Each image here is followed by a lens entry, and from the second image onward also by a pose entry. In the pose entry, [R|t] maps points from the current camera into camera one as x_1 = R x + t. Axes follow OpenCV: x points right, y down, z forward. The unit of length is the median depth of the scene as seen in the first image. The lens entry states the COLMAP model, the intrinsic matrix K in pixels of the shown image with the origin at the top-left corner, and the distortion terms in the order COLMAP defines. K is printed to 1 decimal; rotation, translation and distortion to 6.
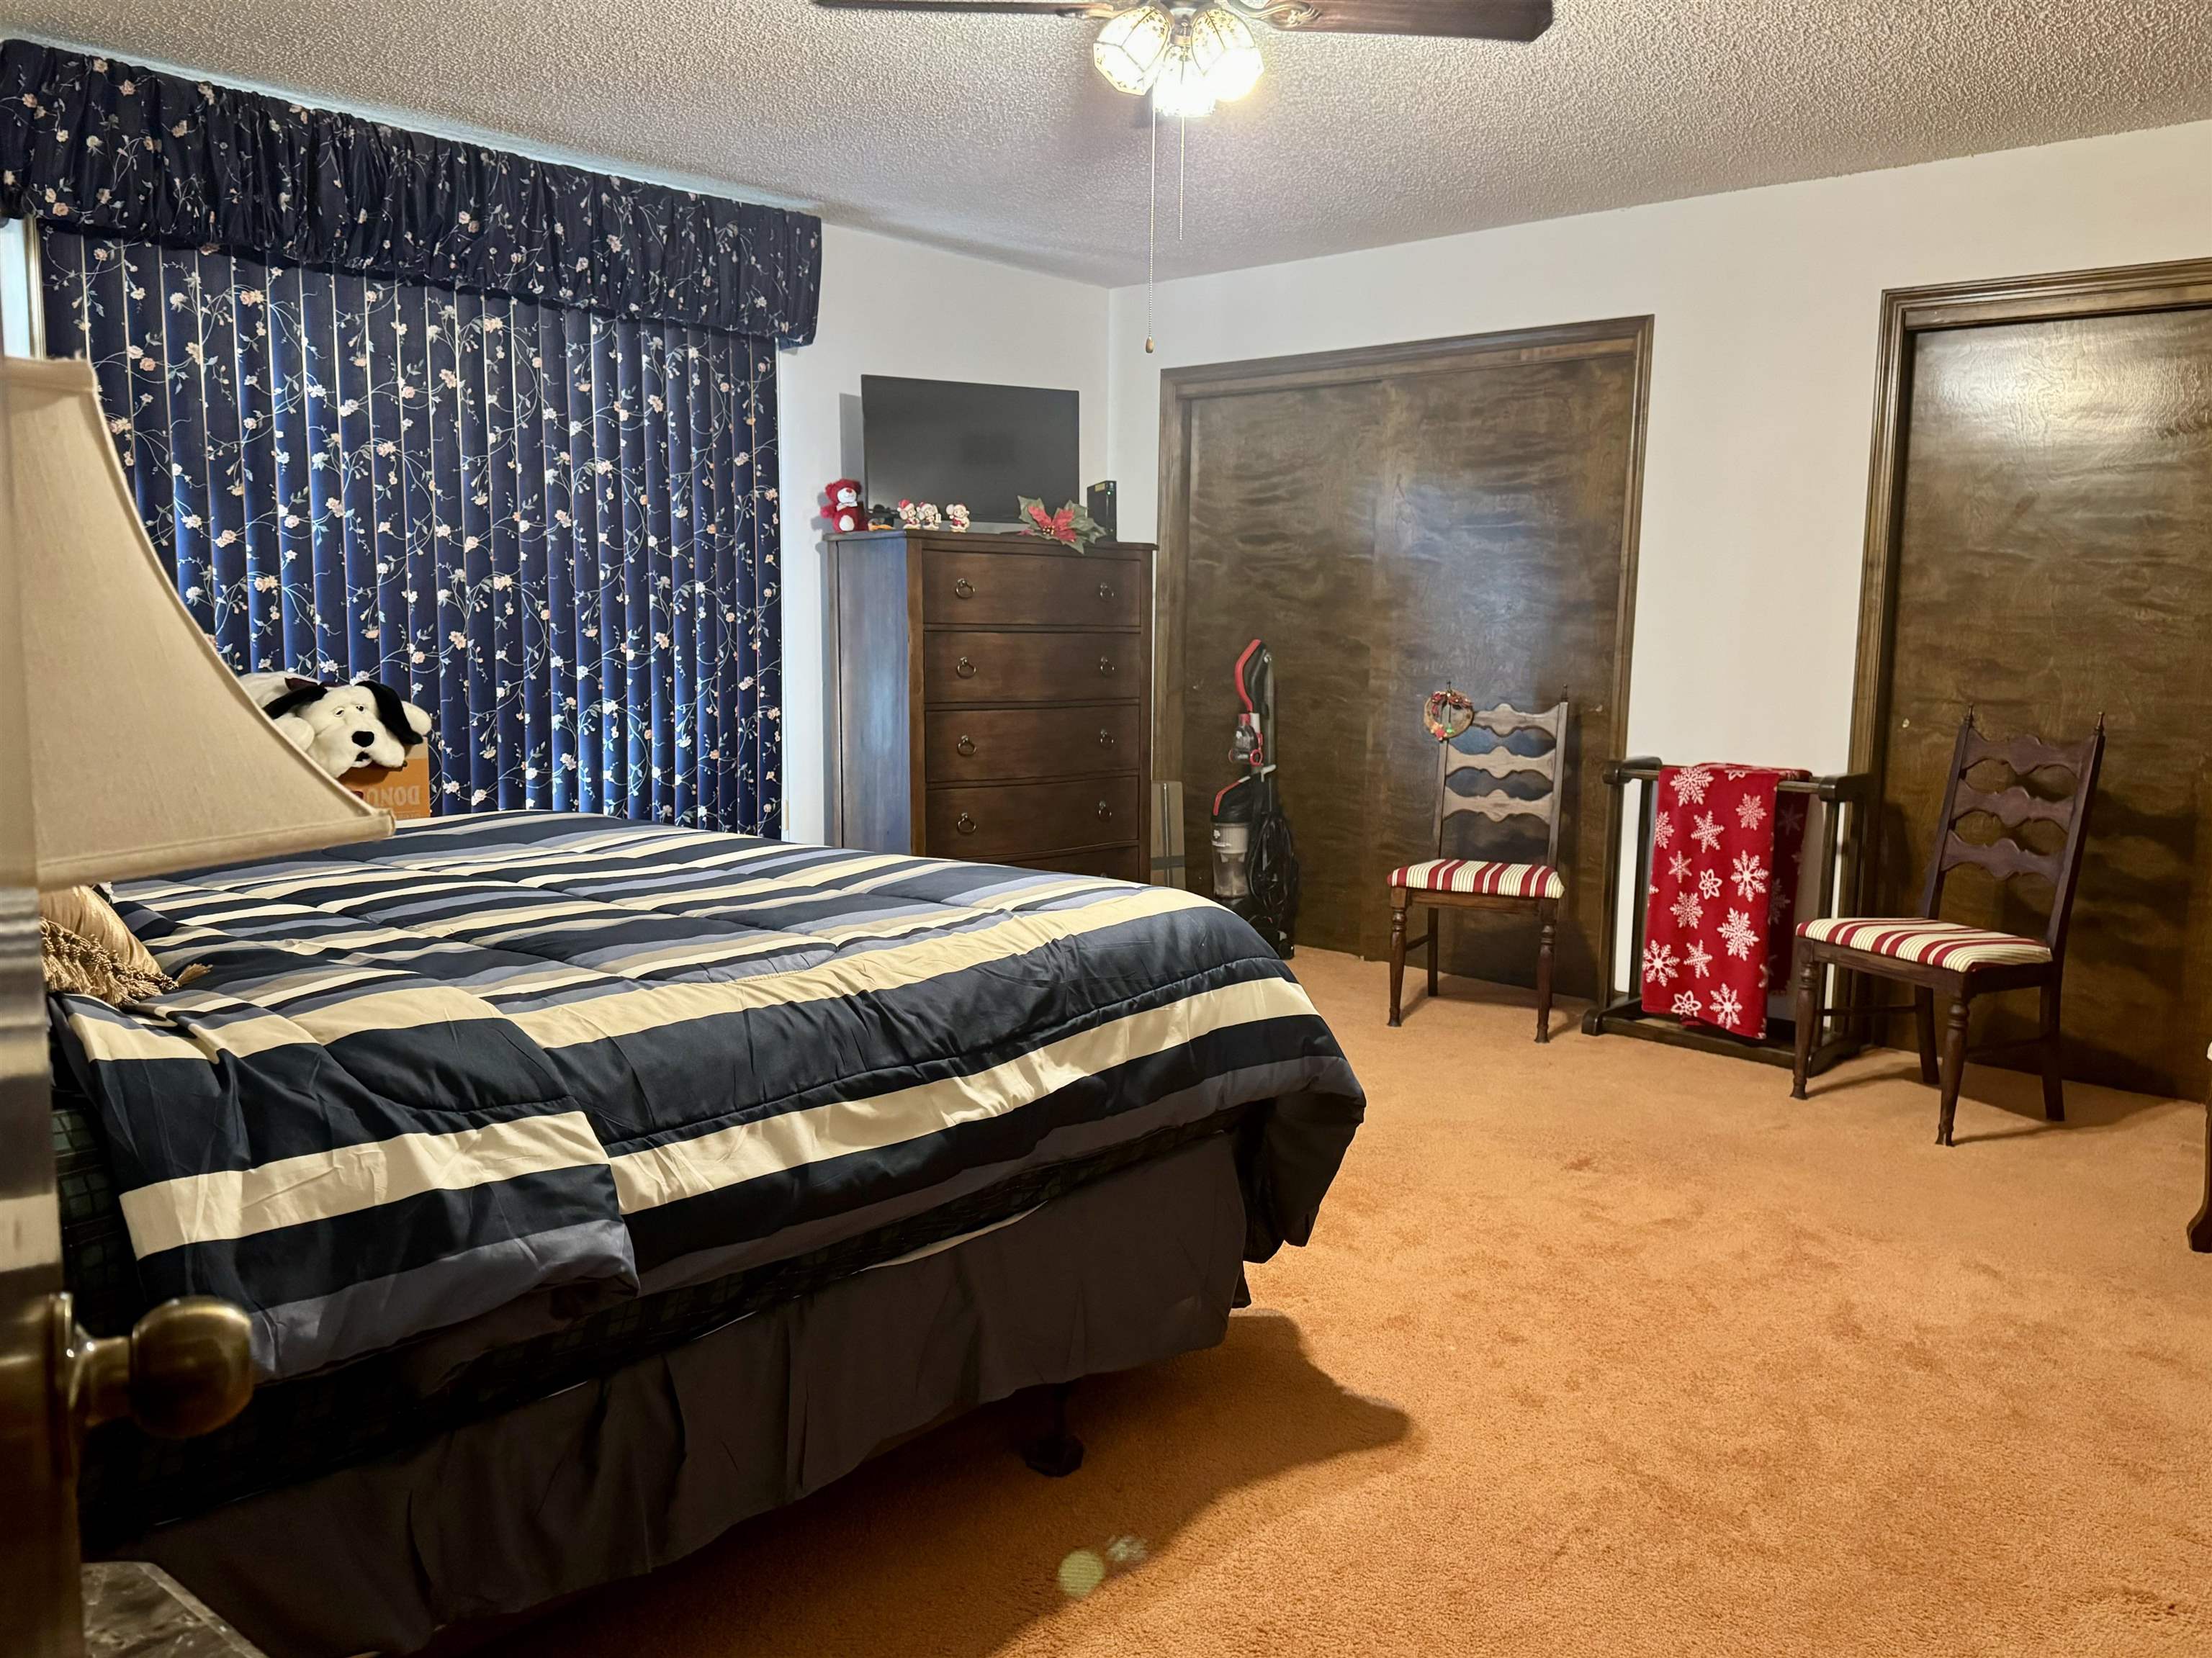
lens RADIAL K [[1557.6, 0, 1103.6], [0, 1557.6, 826.7], [0, 0, 1]] dist [-0.033824, -0.003195]
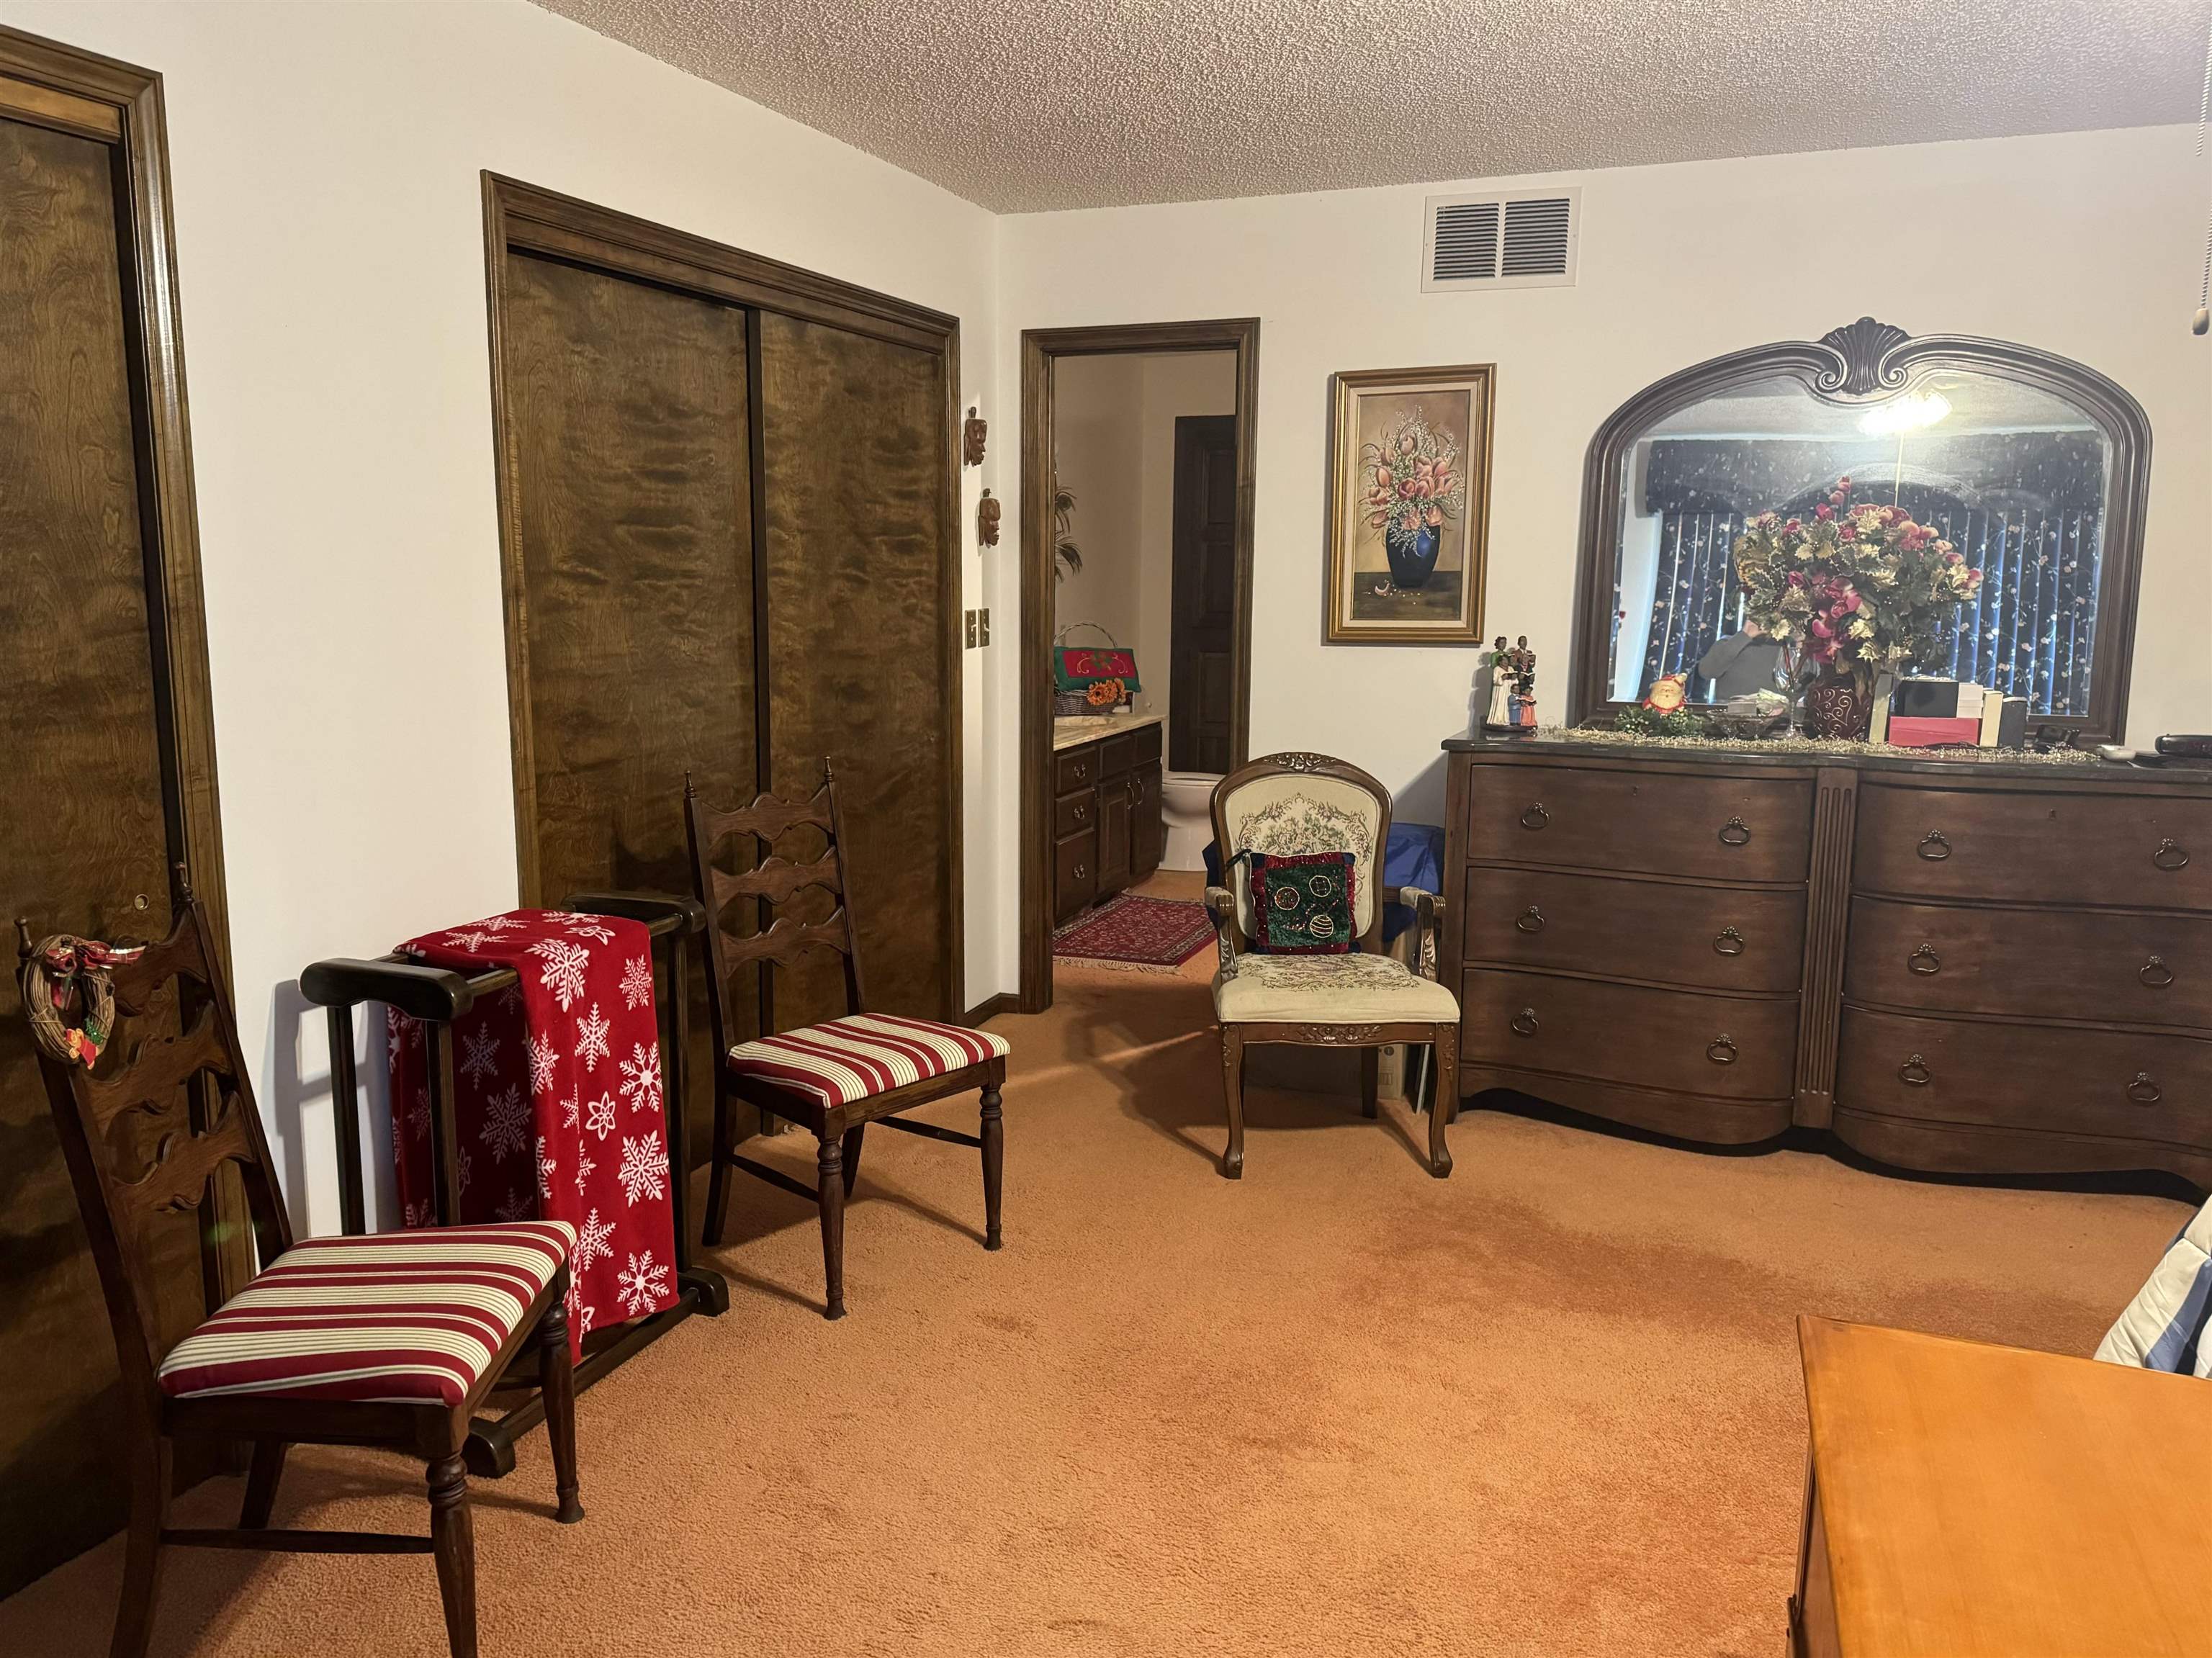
lens RADIAL K [[1557.6, 0, 1102.6], [0, 1557.6, 818.8], [0, 0, 1]] dist [-0.033824, -0.003195]
pose [[-0.333586, -0.160499, 0.928957, -0.233178], [0.125034, 0.969163, 0.212345, -0.185783], [-0.934391, 0.186987, -0.303231, 0.986387]]
